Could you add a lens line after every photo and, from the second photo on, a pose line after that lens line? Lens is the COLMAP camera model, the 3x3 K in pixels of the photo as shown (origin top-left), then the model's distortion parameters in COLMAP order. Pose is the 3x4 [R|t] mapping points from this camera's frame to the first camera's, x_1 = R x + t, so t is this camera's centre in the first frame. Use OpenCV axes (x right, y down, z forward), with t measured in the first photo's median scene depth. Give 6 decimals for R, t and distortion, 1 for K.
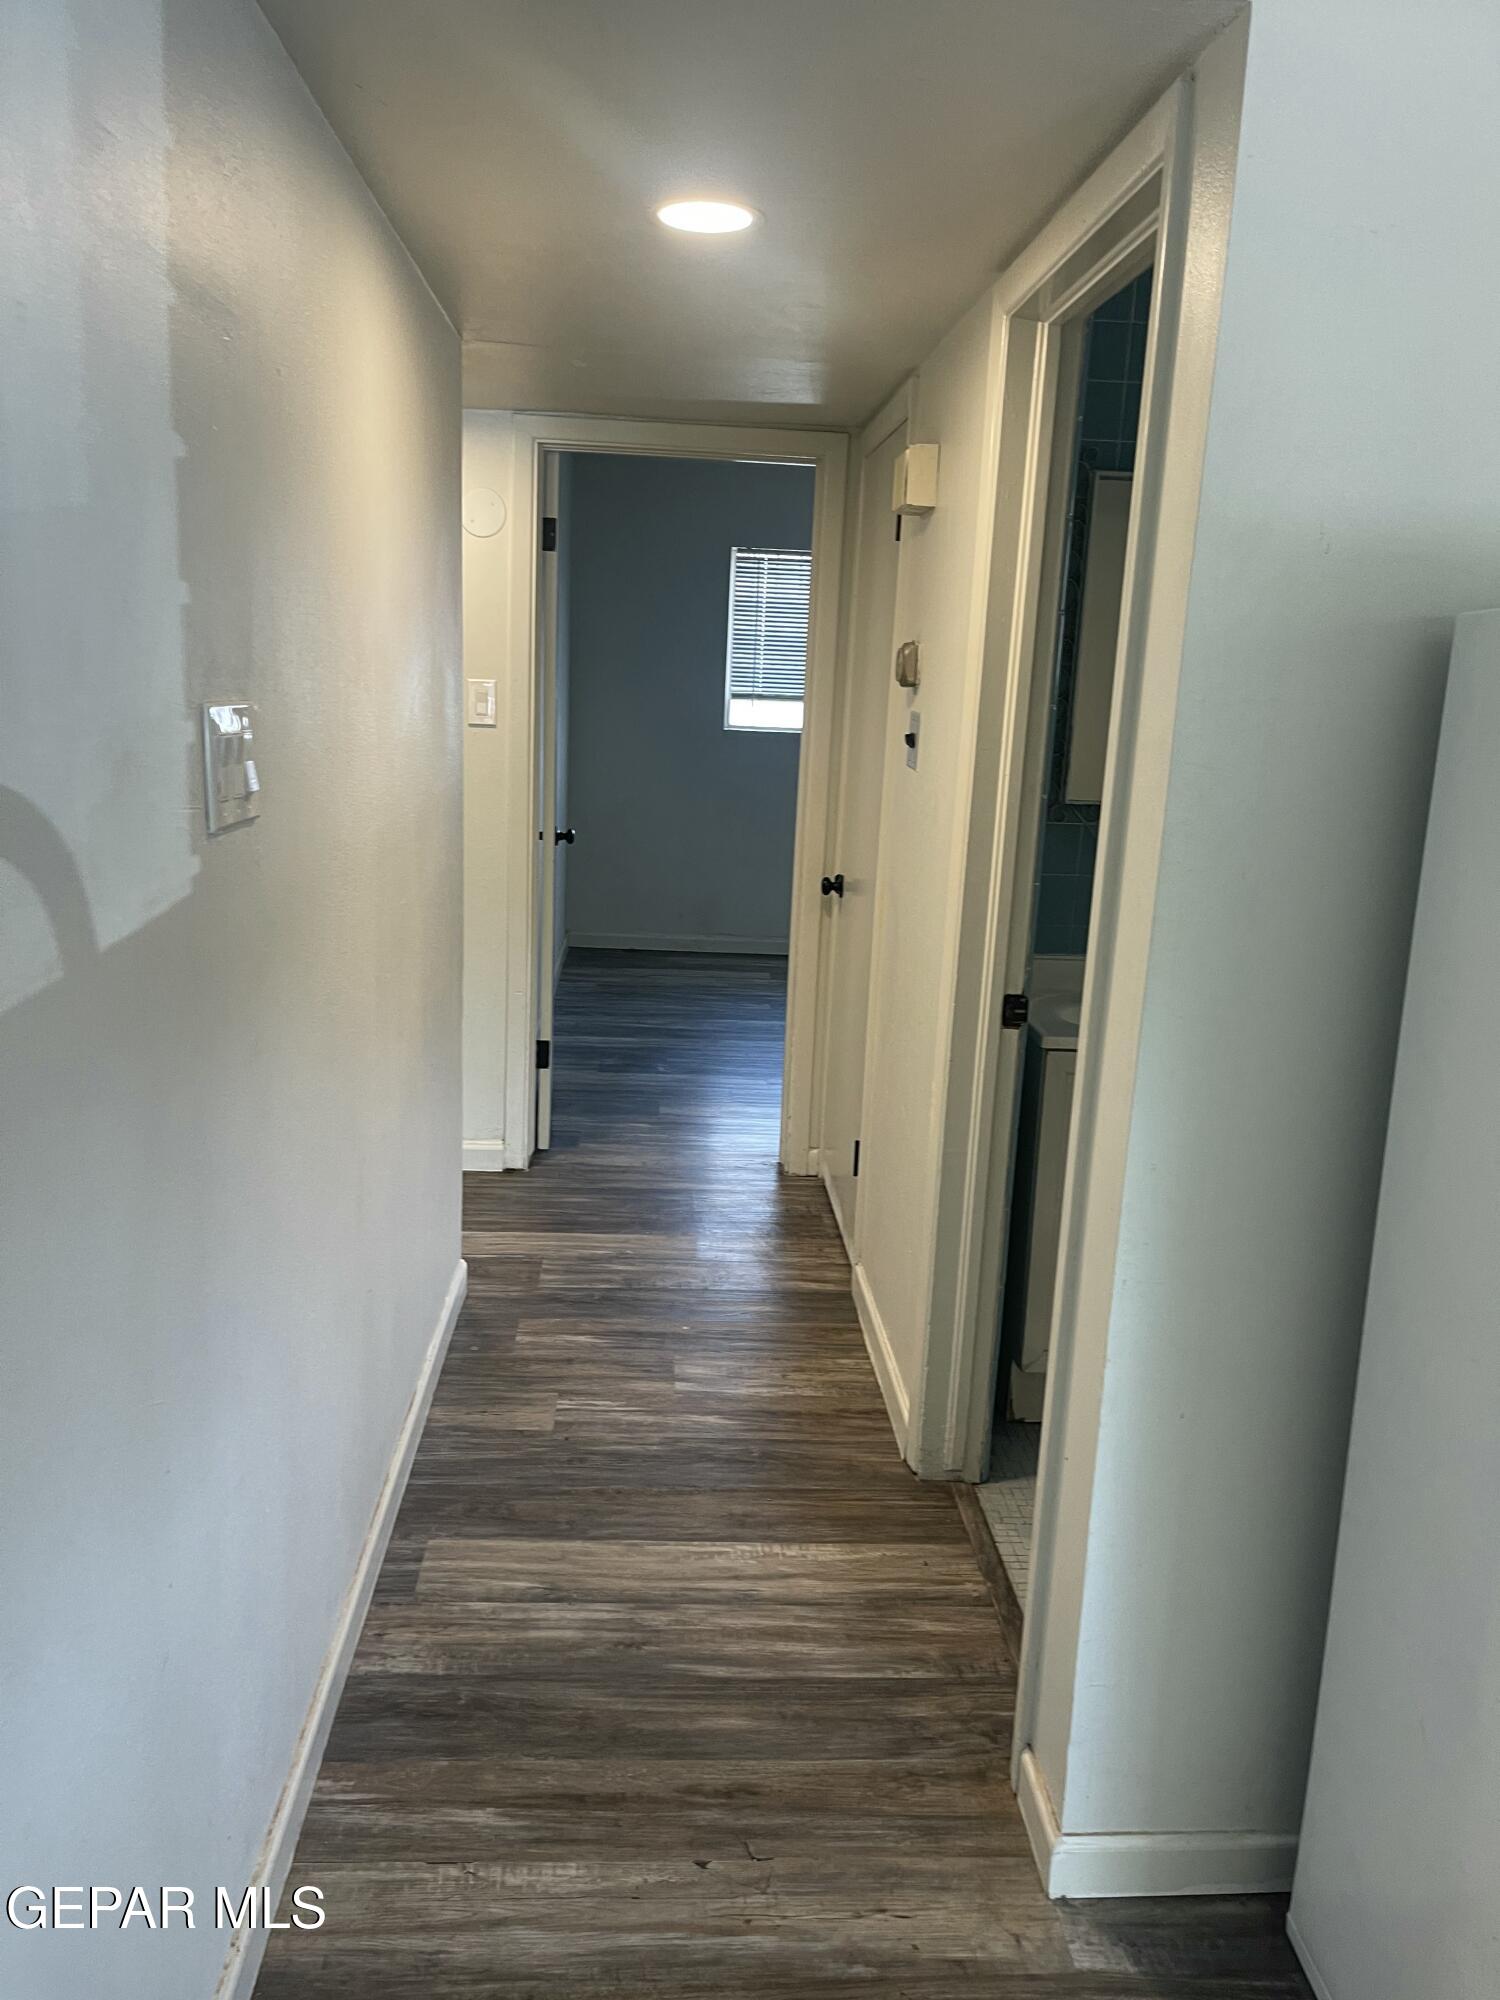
lens RADIAL K [[1564.2, 0, 751.7], [0, 1564.2, 1000.5], [0, 0, 1]] dist [0.059992, -0.095831]
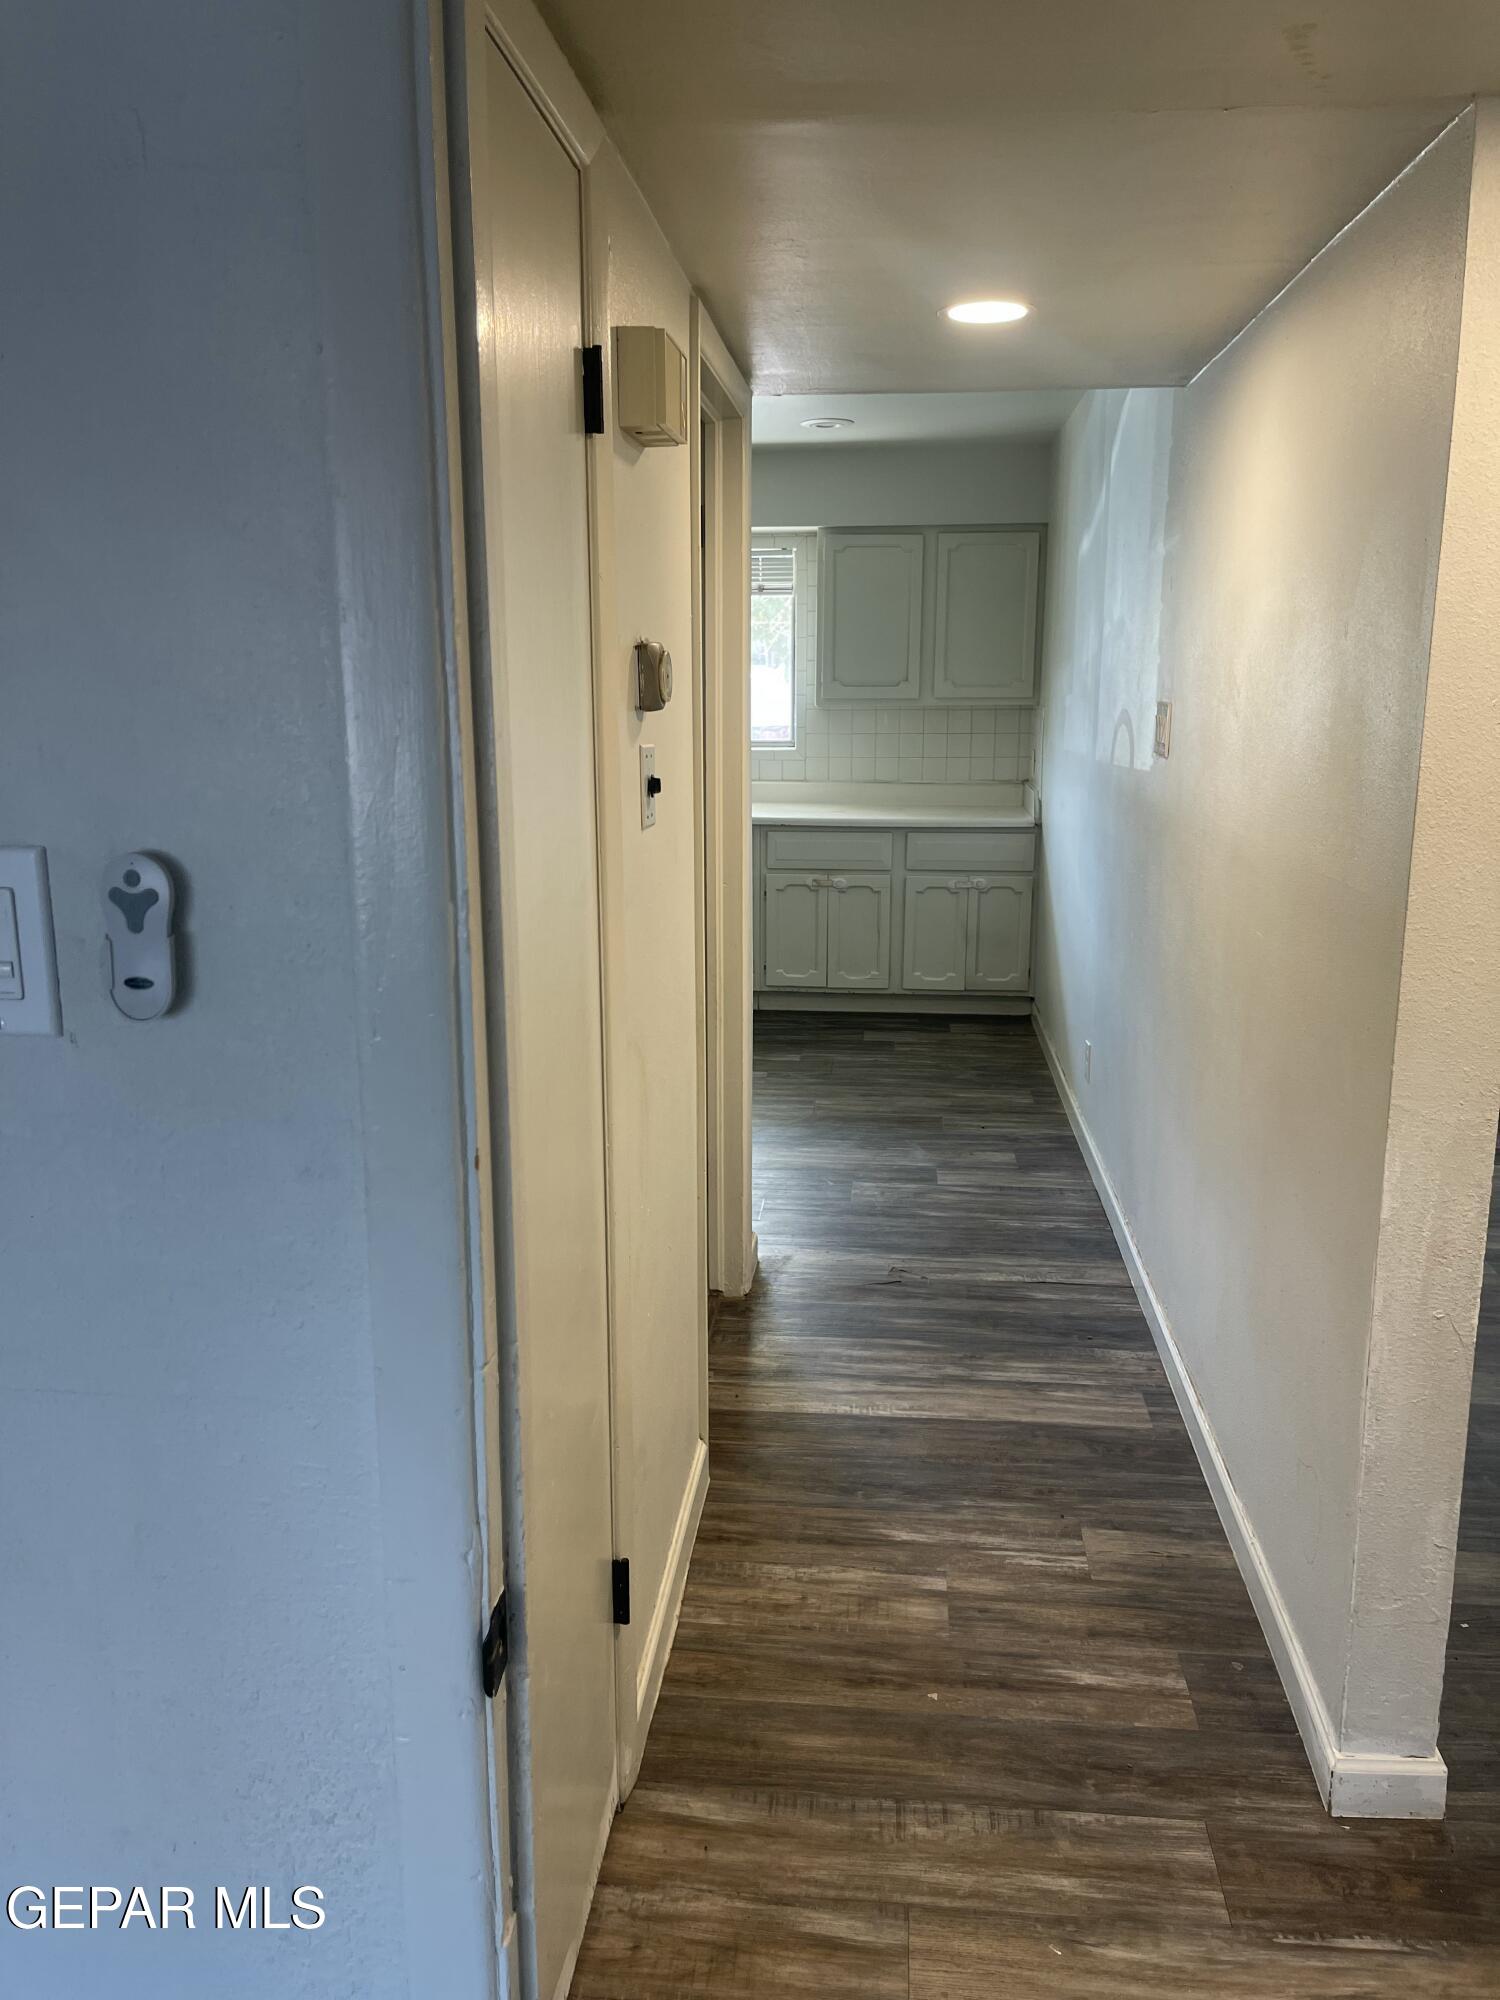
lens RADIAL K [[1564.2, 0, 754.3], [0, 1564.2, 1004.7], [0, 0, 1]] dist [0.059992, -0.095831]
pose [[-0.987540, -0.073870, 0.138956, -0.045900], [-0.009771, 0.910064, 0.414353, -0.384953], [-0.157067, 0.407832, -0.899446, 1.771114]]
